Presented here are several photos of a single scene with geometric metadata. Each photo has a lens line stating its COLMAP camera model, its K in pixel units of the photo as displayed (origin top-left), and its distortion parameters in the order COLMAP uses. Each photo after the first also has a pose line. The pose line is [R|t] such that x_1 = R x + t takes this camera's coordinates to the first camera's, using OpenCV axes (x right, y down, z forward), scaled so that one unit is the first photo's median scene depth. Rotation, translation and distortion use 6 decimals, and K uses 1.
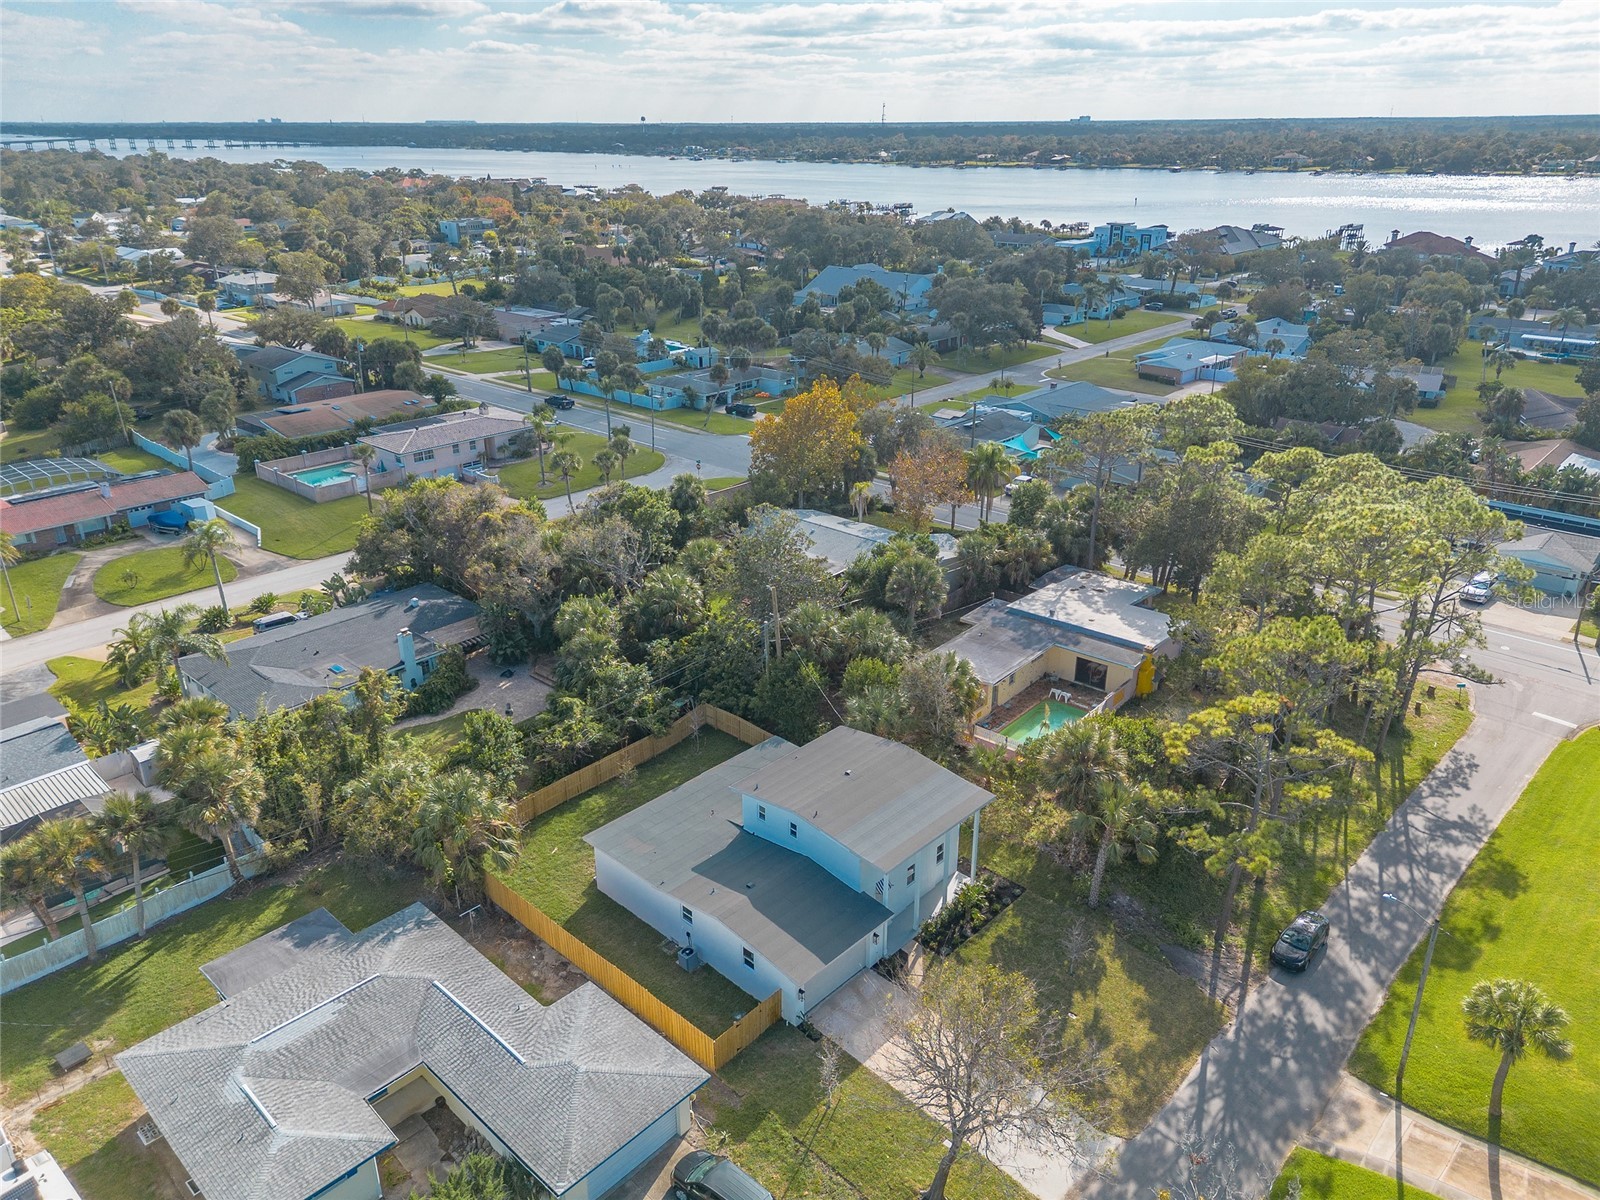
lens RADIAL K [[1159.2, 0, 807.7], [0, 1159.2, 557.0], [0, 0, 1]] dist [0.062796, -0.072177]
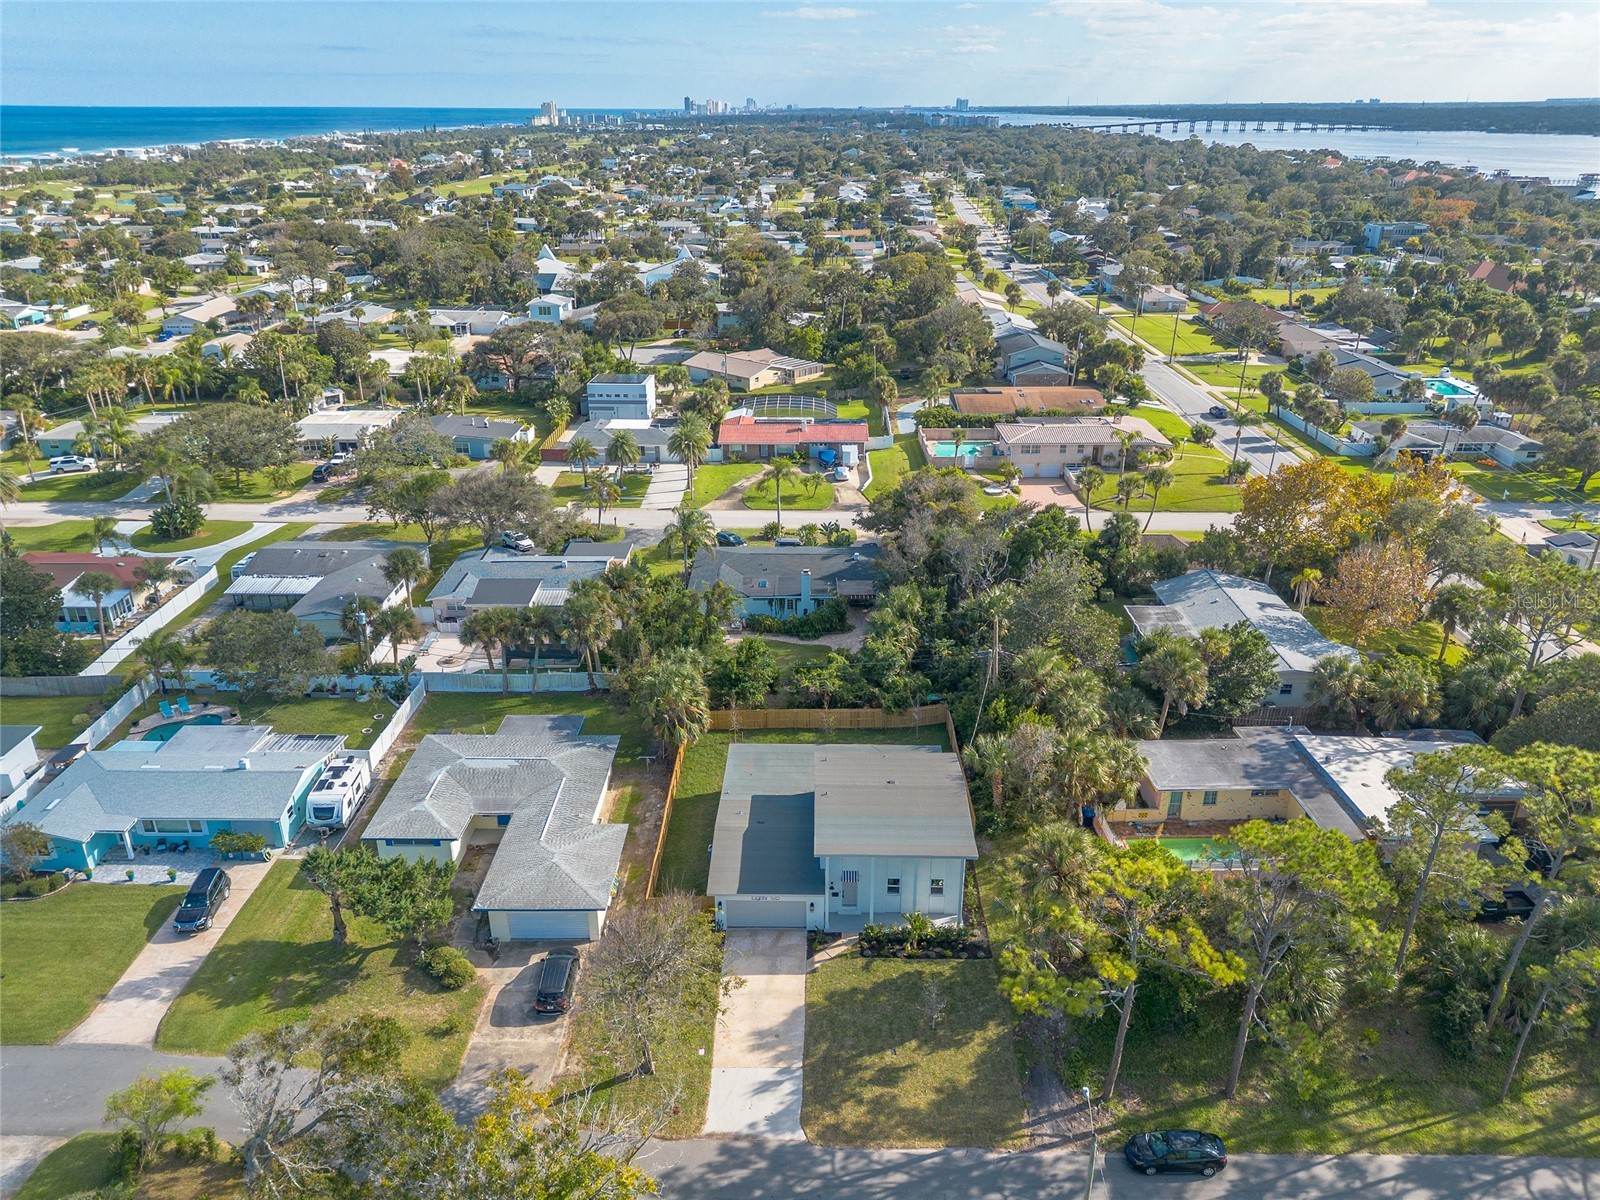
lens RADIAL K [[1116.5, 0, 794.5], [0, 1116.5, 628.0], [0, 0, 1]] dist [0.079402, -0.069420]
pose [[0.668816, 0.313606, -0.674045, 0.477664], [-0.260035, 0.948083, 0.183087, -0.096343], [0.696468, 0.052824, 0.715641, 0.104809]]
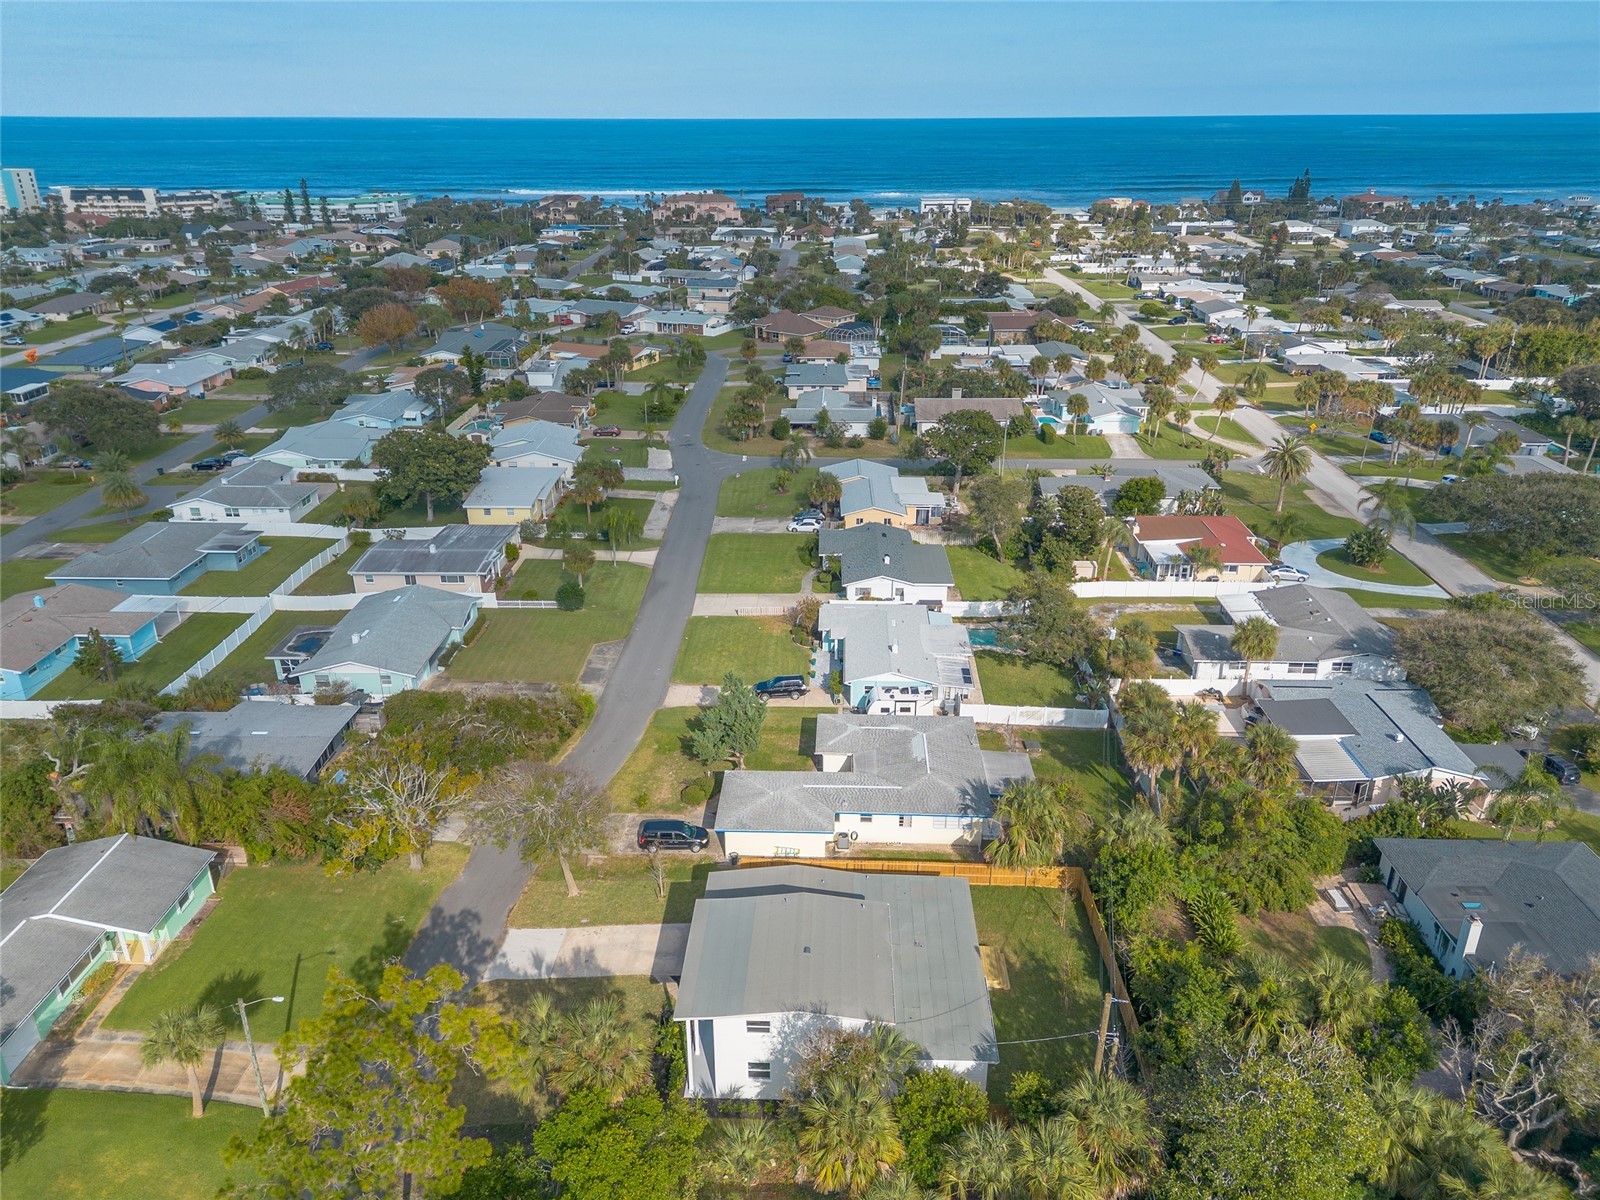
lens RADIAL K [[1159.2, 0, 807.7], [0, 1159.2, 557.0], [0, 0, 1]] dist [0.062796, -0.072177]
pose [[-0.757361, 0.238979, -0.607695, 0.406171], [-0.223634, 0.779423, 0.585224, -0.483840], [0.613508, 0.579127, -0.536861, 0.984983]]
